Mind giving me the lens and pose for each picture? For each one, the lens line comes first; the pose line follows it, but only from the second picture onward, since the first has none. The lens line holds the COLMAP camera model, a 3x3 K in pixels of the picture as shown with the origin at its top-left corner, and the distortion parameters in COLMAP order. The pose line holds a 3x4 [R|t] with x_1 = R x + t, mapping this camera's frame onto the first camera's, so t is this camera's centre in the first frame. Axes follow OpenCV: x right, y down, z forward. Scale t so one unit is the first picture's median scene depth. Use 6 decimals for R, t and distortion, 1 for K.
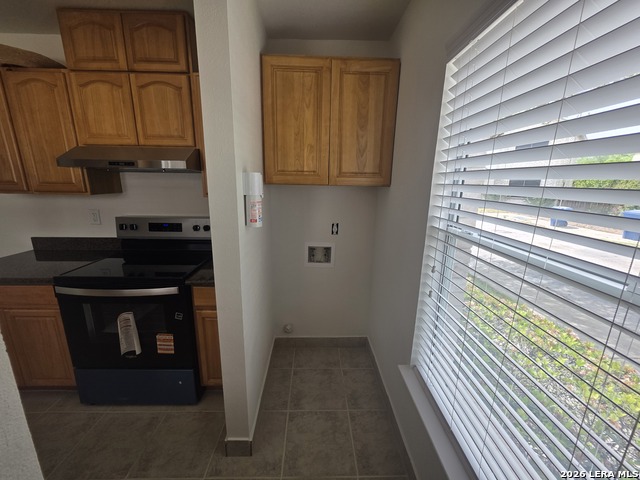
lens RADIAL K [[256.1, 0, 320.7], [0, 256.1, 240.7], [0, 0, 1]] dist [-0.000673, -0.000843]
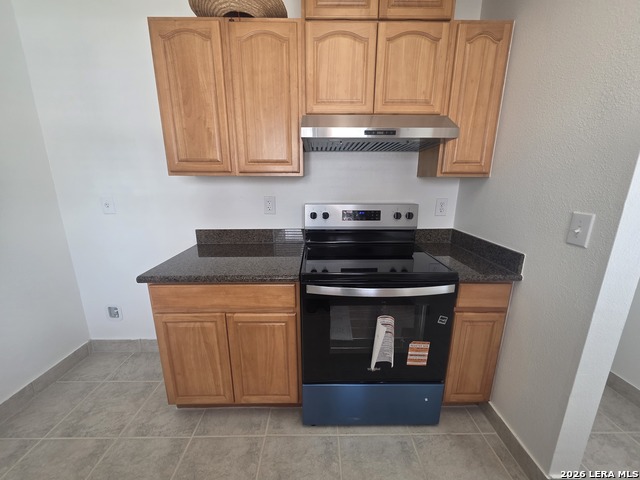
lens RADIAL K [[256.1, 0, 320.5], [0, 256.1, 240.9], [0, 0, 1]] dist [-0.000673, -0.000843]
pose [[0.999721, -0.011977, -0.020361, -0.898676], [0.012136, 0.999897, 0.007701, 0.030361], [0.020266, -0.007946, 0.999763, 0.173788]]
